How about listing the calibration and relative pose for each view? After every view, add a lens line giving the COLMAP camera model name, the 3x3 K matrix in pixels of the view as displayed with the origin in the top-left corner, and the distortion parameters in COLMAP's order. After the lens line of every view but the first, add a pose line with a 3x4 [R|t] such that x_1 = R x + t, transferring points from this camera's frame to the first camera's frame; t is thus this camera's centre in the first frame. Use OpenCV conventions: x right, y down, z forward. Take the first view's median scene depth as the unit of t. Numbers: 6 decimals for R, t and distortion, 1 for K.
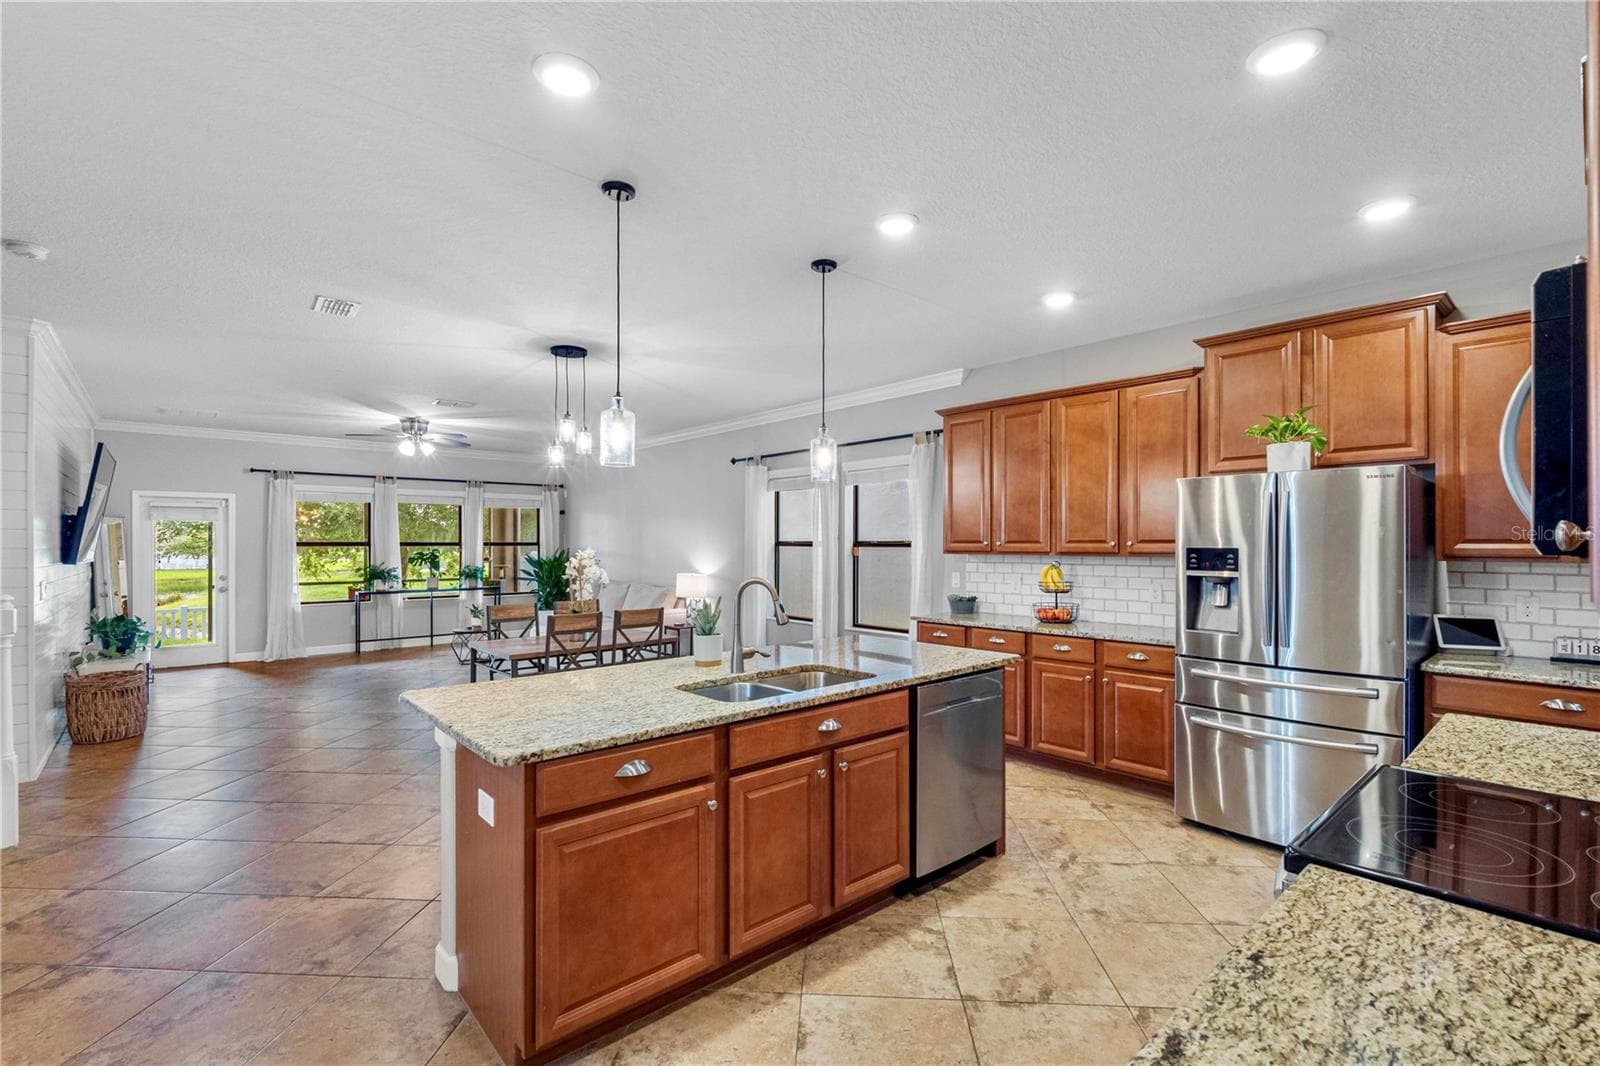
lens RADIAL K [[716.9, 0, 797.4], [0, 716.9, 537.4], [0, 0, 1]] dist [-0.001937, 0.000394]
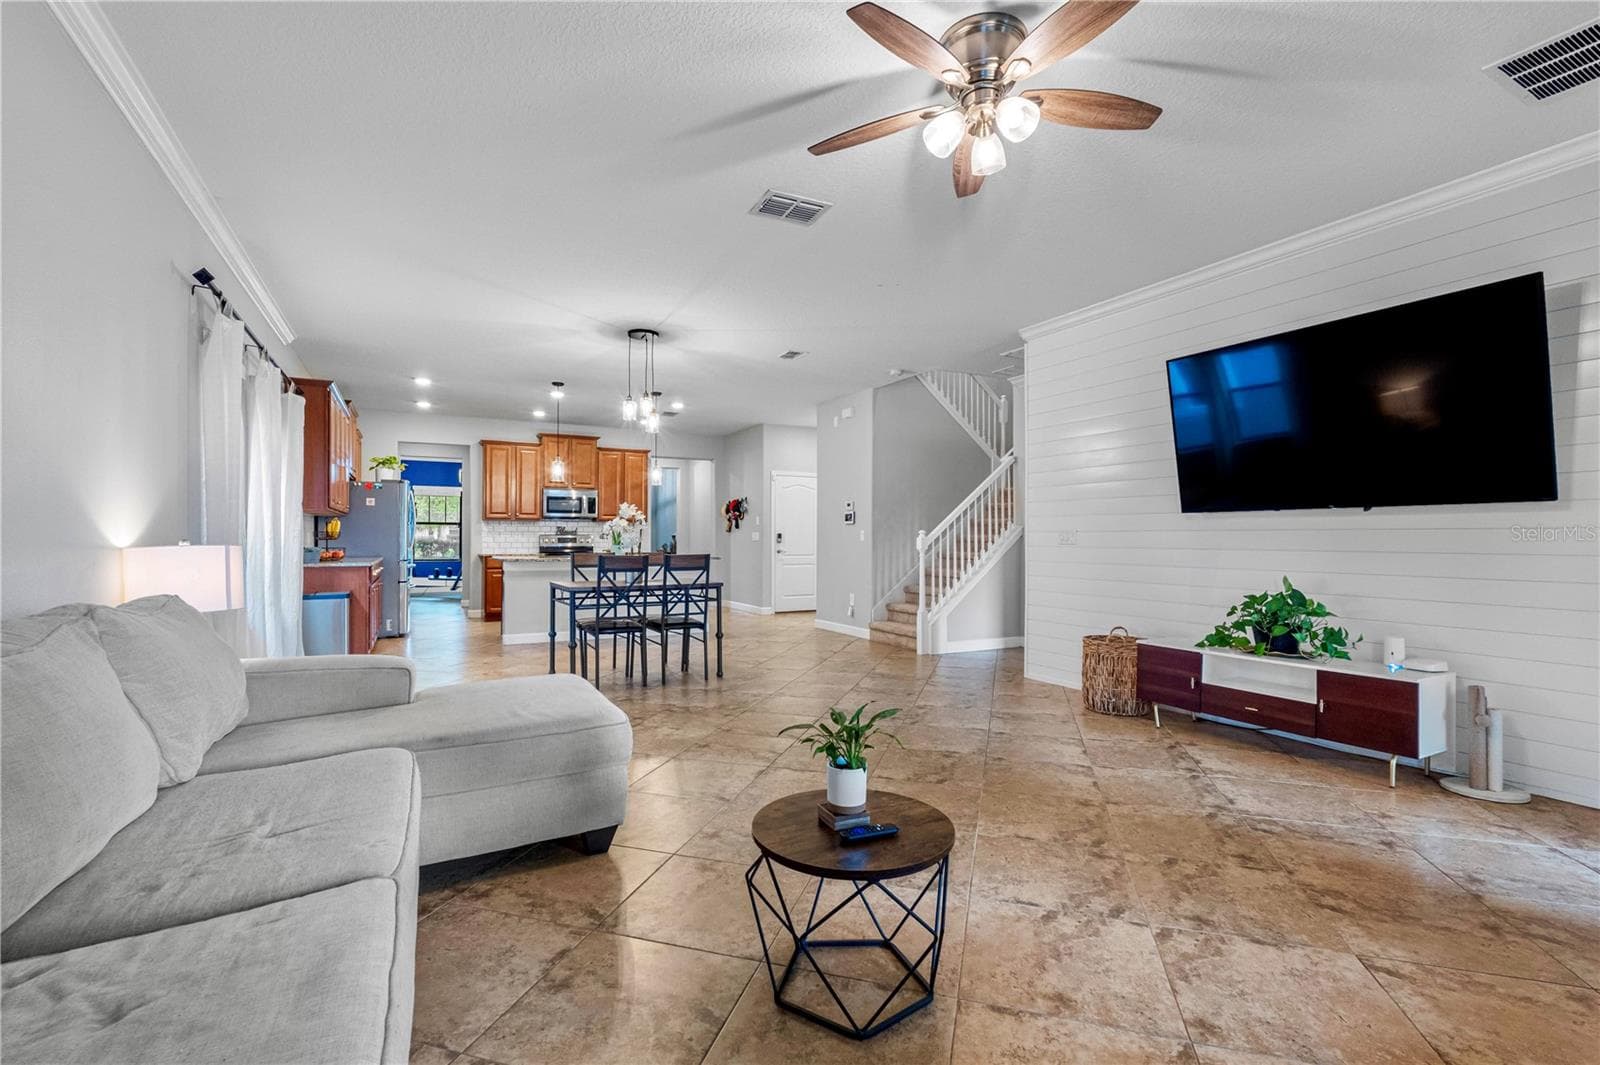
lens RADIAL K [[702.5, 0, 790.4], [0, 702.5, 538.2], [0, 0, 1]] dist [-0.003210, 0.000196]
pose [[-0.971815, -0.000795, 0.235745, -0.933786], [-0.002960, 0.999957, -0.008830, 0.092719], [-0.235728, -0.009279, -0.971775, 2.340073]]
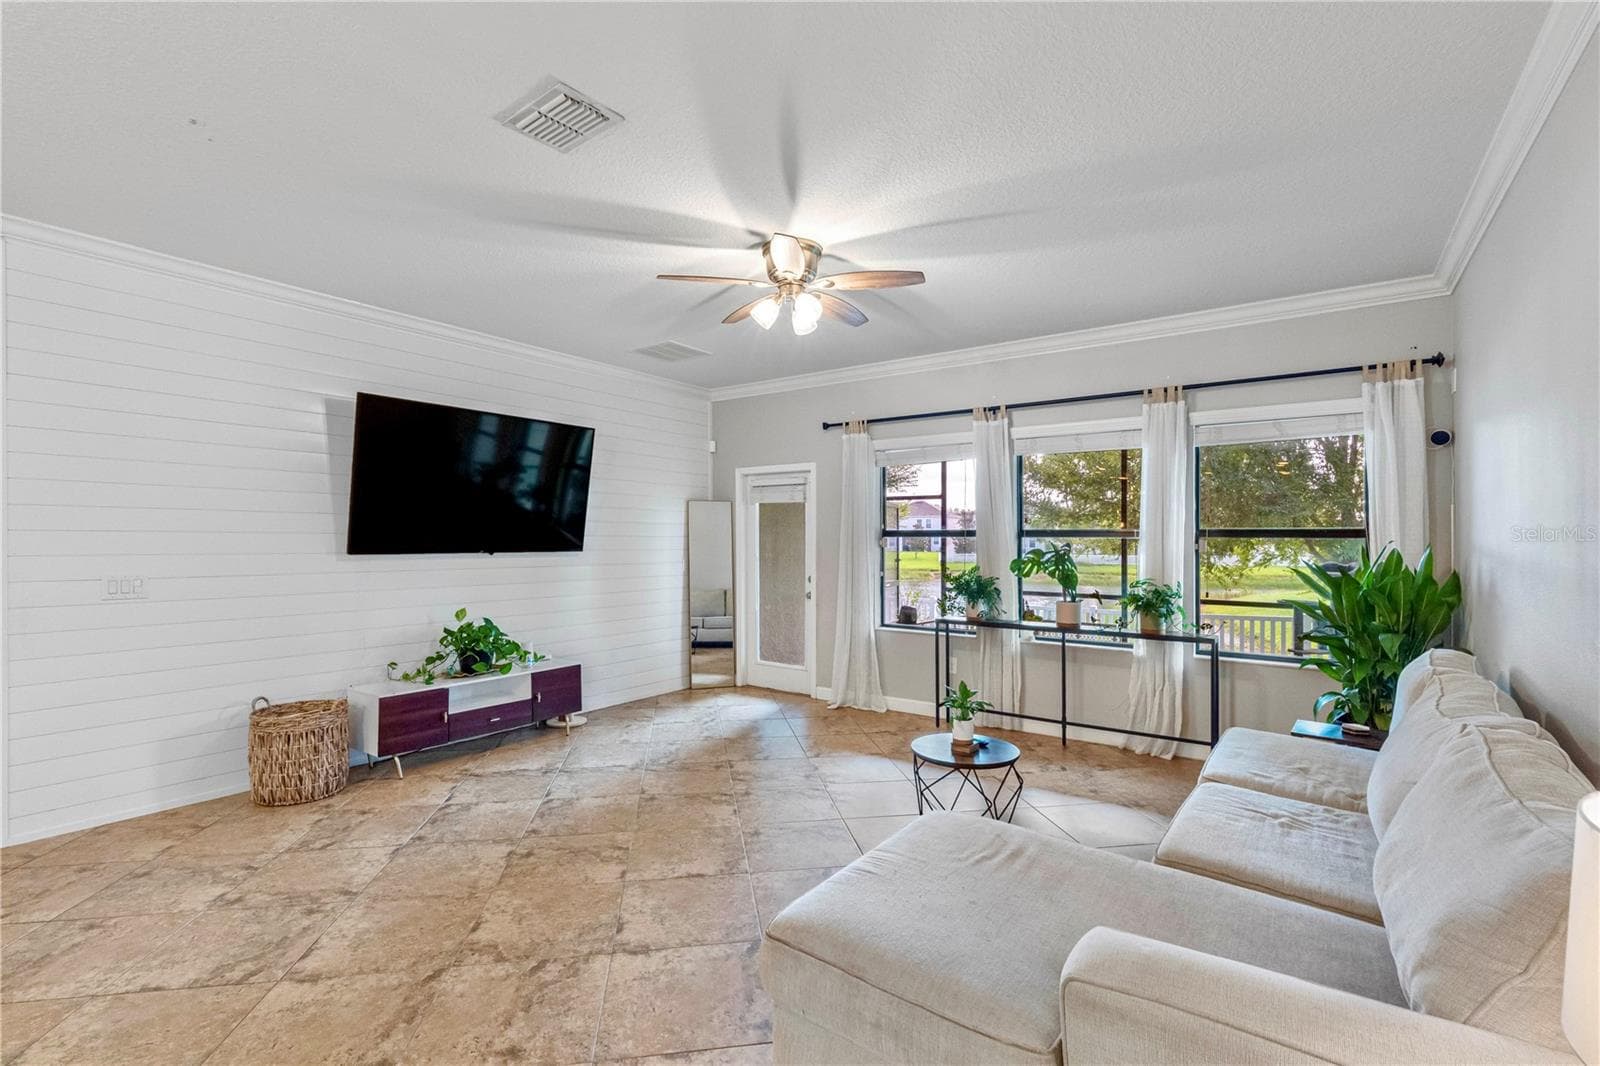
lens RADIAL K [[716.9, 0, 797.4], [0, 716.9, 537.4], [0, 0, 1]] dist [-0.001937, 0.000394]
pose [[0.208321, 0.001480, -0.978059, -0.164385], [0.004771, 0.999985, 0.002529, 0.022016], [0.978049, -0.005193, 0.208311, 1.614196]]
